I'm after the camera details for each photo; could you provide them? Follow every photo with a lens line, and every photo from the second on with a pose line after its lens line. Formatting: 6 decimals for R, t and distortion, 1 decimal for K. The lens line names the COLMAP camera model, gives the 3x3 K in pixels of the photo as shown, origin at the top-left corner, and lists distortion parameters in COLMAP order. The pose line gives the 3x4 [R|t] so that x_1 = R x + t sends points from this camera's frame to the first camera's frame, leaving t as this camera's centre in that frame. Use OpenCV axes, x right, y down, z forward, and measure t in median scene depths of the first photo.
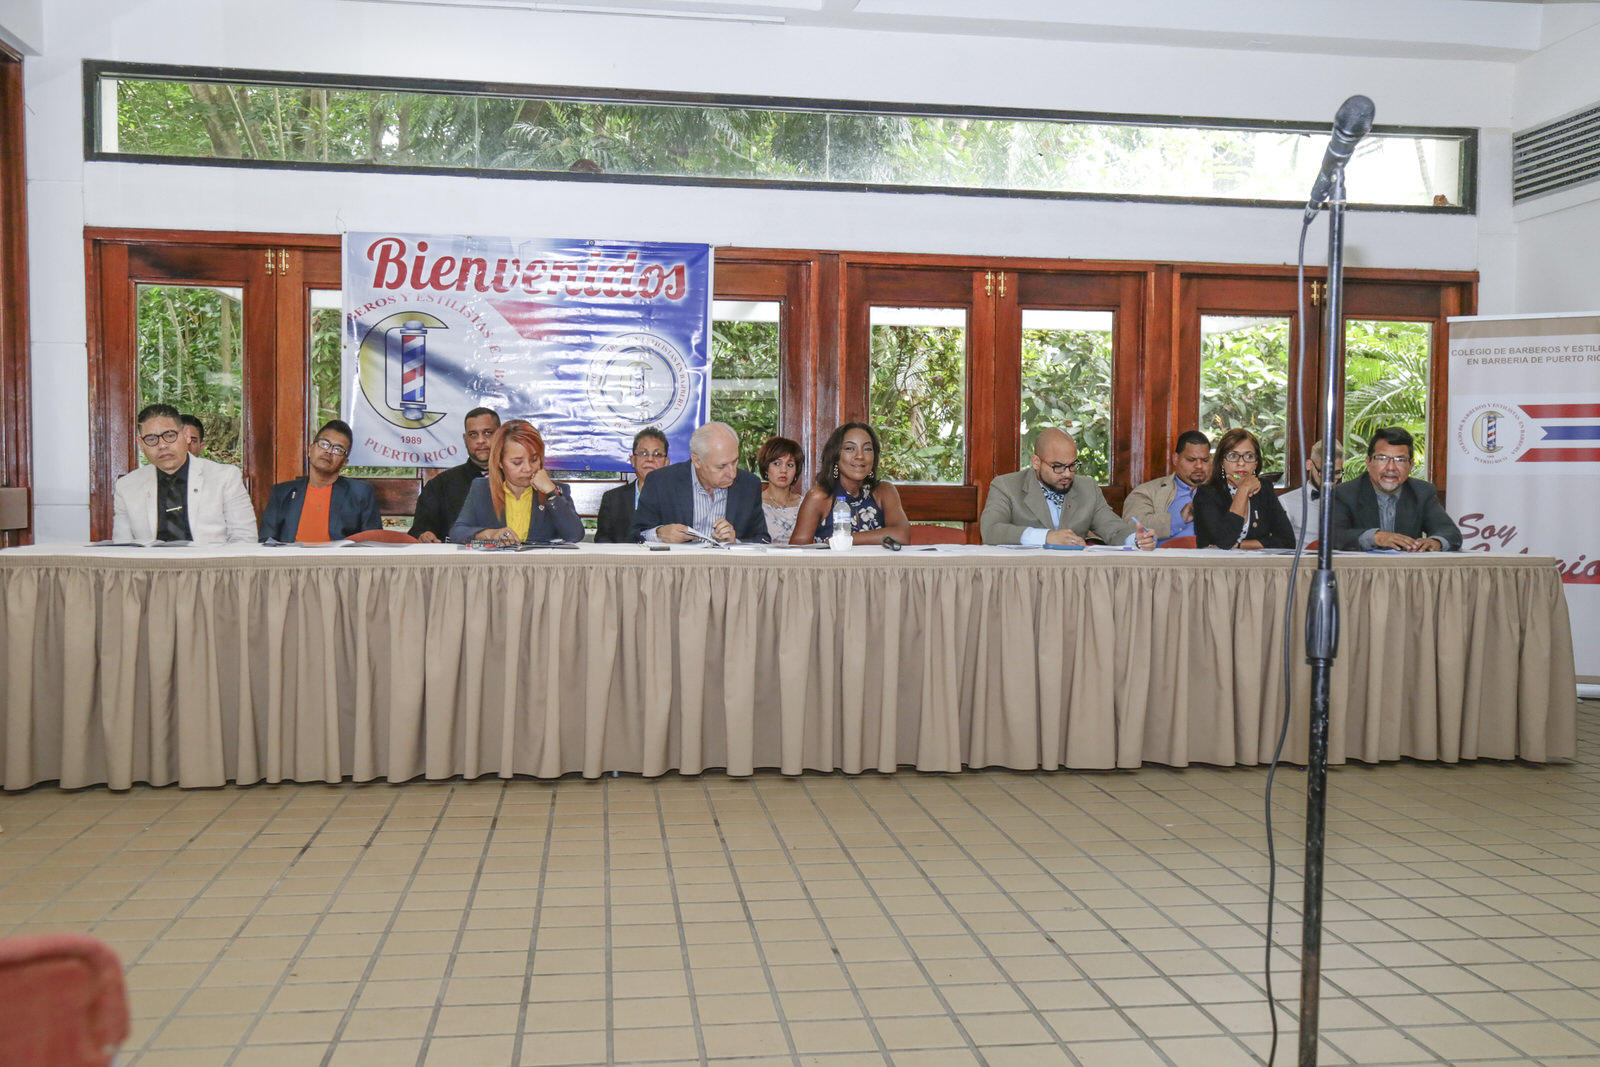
lens RADIAL K [[1484.3, 0, 810.3], [0, 1484.3, 538.6], [0, 0, 1]] dist [0.003770, 0.000000]
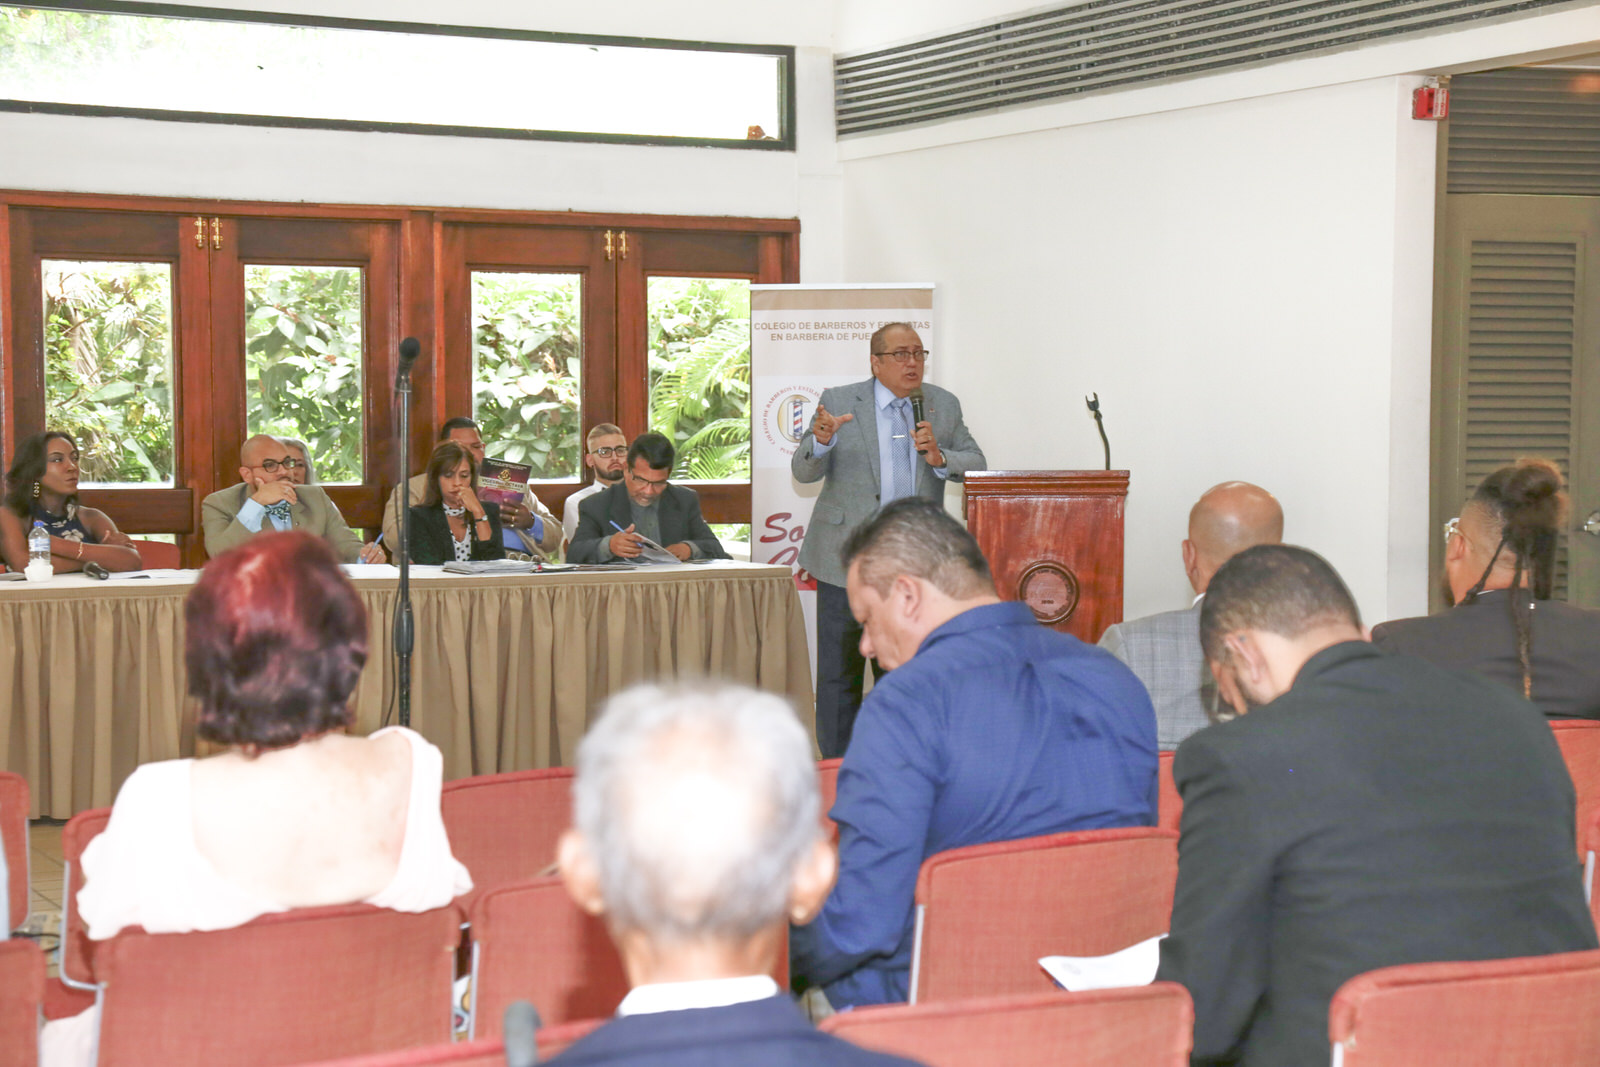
lens RADIAL K [[3030.9, 0, 823.0], [0, 3030.9, 552.9], [0, 0, 1]] dist [0.280469, 0.000000]
pose [[0.950416, -0.024840, 0.309989, -0.080780], [0.020364, 0.999637, 0.017665, -0.024712], [-0.310315, -0.010477, 0.950576, -0.702475]]
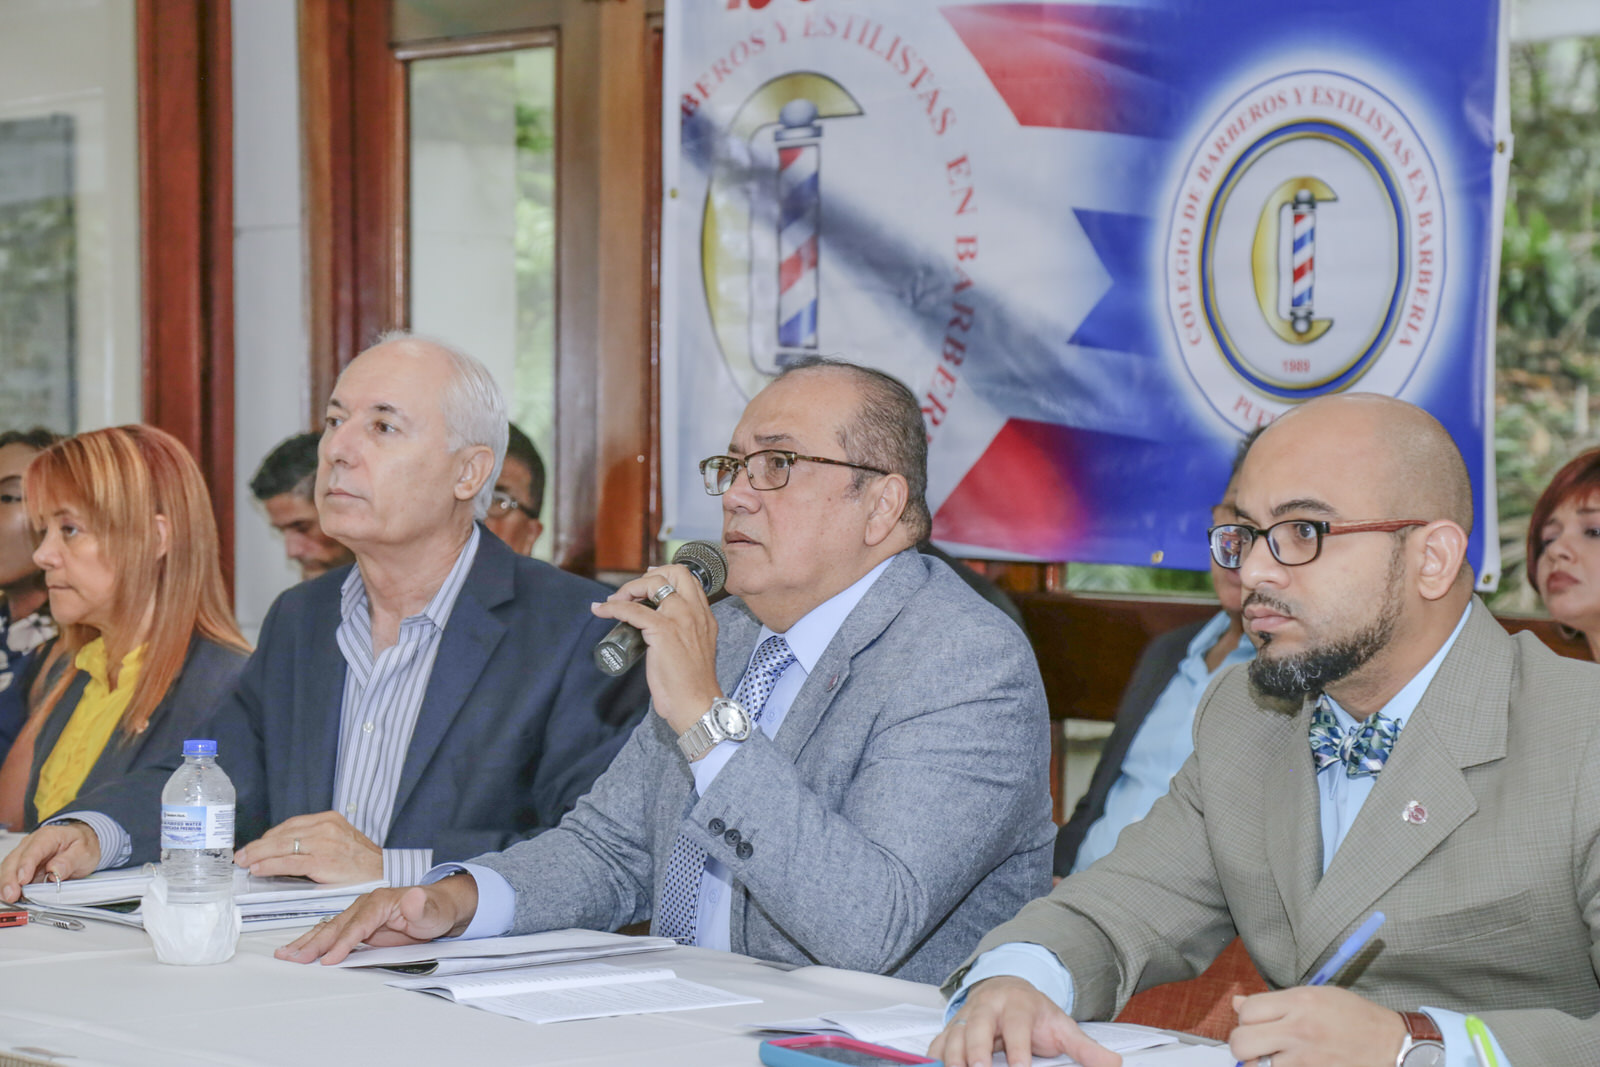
lens RADIAL K [[3890.0, 0, 813.4], [0, 3890.0, 539.1], [0, 0, 1]] dist [0.503007, 0.000000]
pose [[0.515328, 0.017079, -0.856823, 0.474903], [-0.035759, 0.999359, -0.001587, -0.048357], [0.856247, 0.031457, 0.515608, 0.557419]]
